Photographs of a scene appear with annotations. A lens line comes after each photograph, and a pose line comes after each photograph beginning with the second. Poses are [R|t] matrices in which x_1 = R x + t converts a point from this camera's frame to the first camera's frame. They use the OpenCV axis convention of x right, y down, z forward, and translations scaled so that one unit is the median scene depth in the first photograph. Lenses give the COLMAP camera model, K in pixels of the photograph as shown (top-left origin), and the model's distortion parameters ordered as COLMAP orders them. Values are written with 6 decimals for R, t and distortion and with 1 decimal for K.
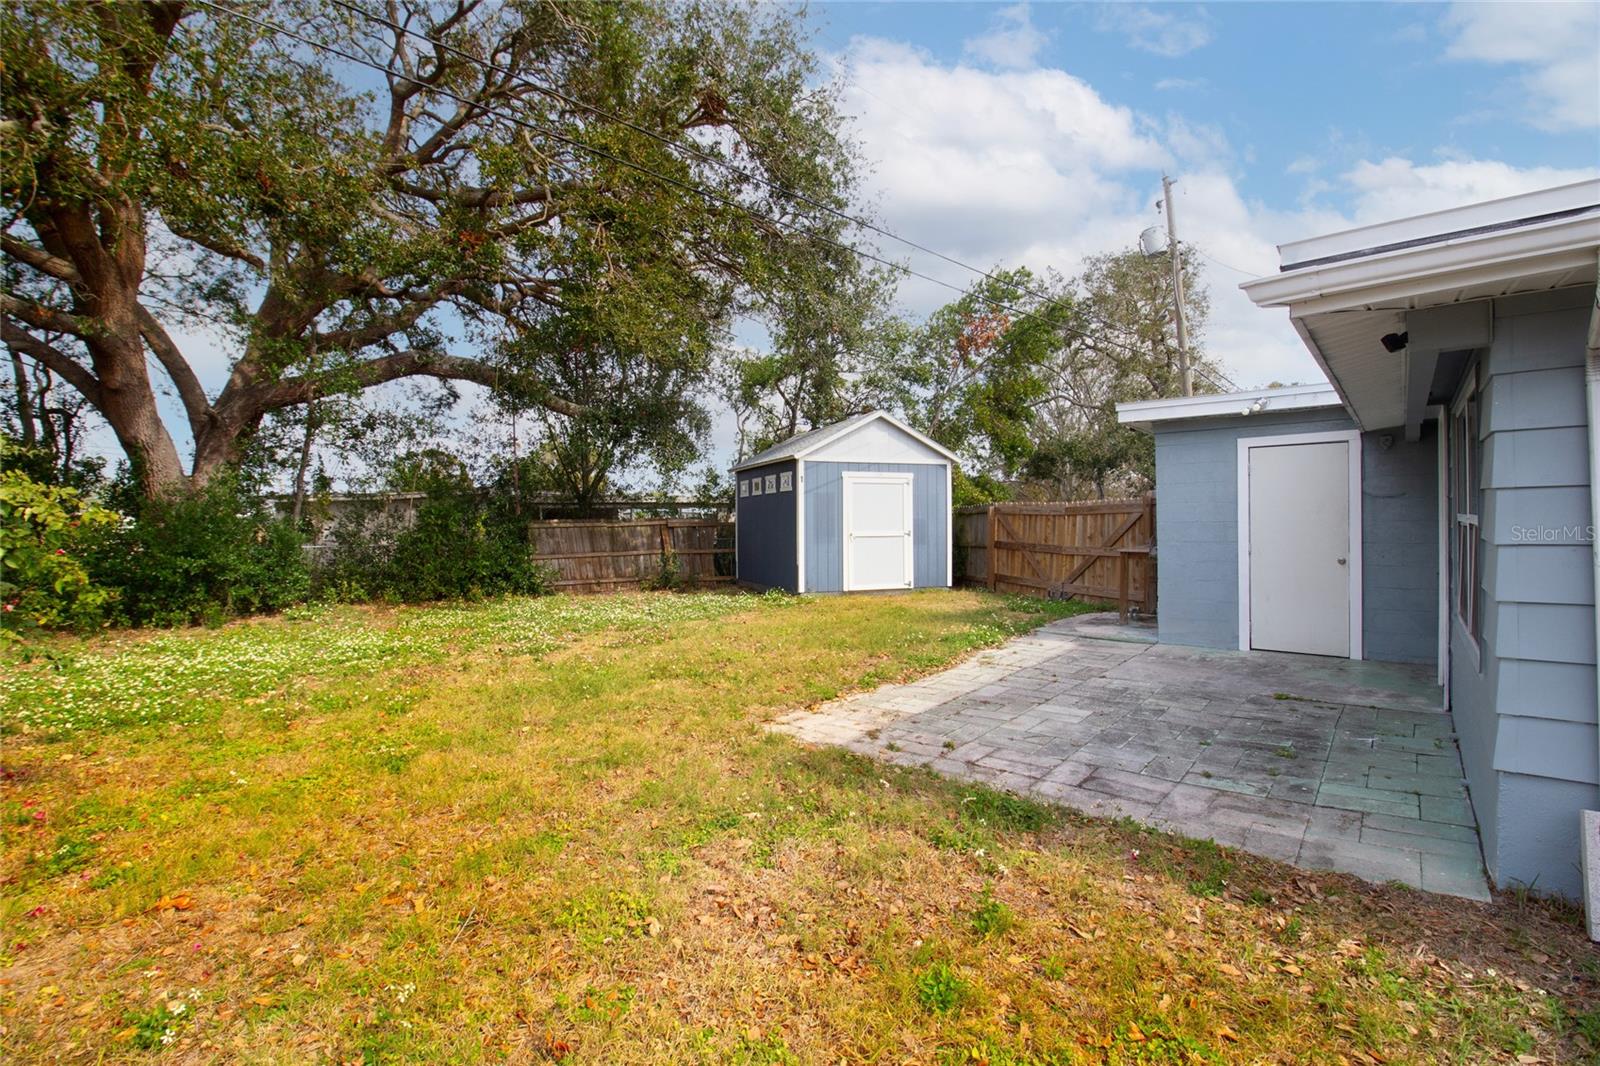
lens RADIAL K [[735.1, 0, 800.0], [0, 735.1, 534.6], [0, 0, 1]] dist [-0.013976, -0.003452]
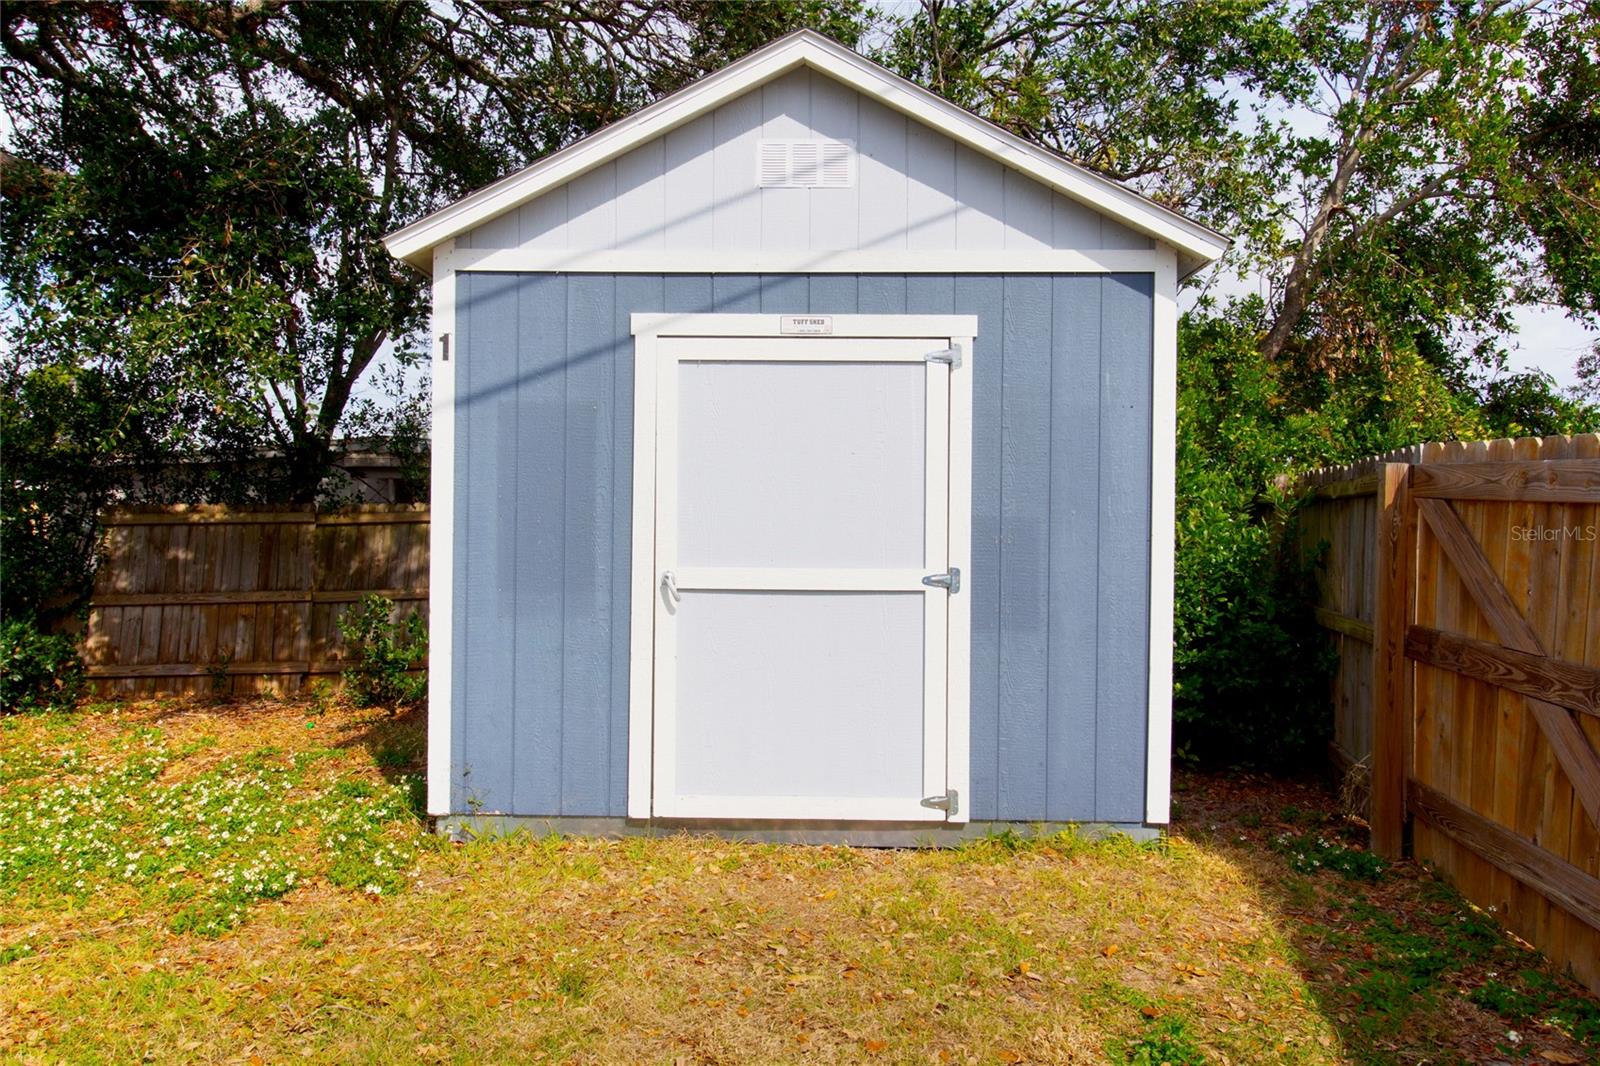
lens RADIAL K [[1189.5, 0, 799.8], [0, 1189.5, 527.4], [0, 0, 1]] dist [-0.006794, -0.001072]
pose [[0.916919, 0.018178, -0.398660, 0.251848], [-0.018625, 0.999823, 0.002753, -0.018329], [0.398640, 0.004901, 0.917095, 0.646784]]
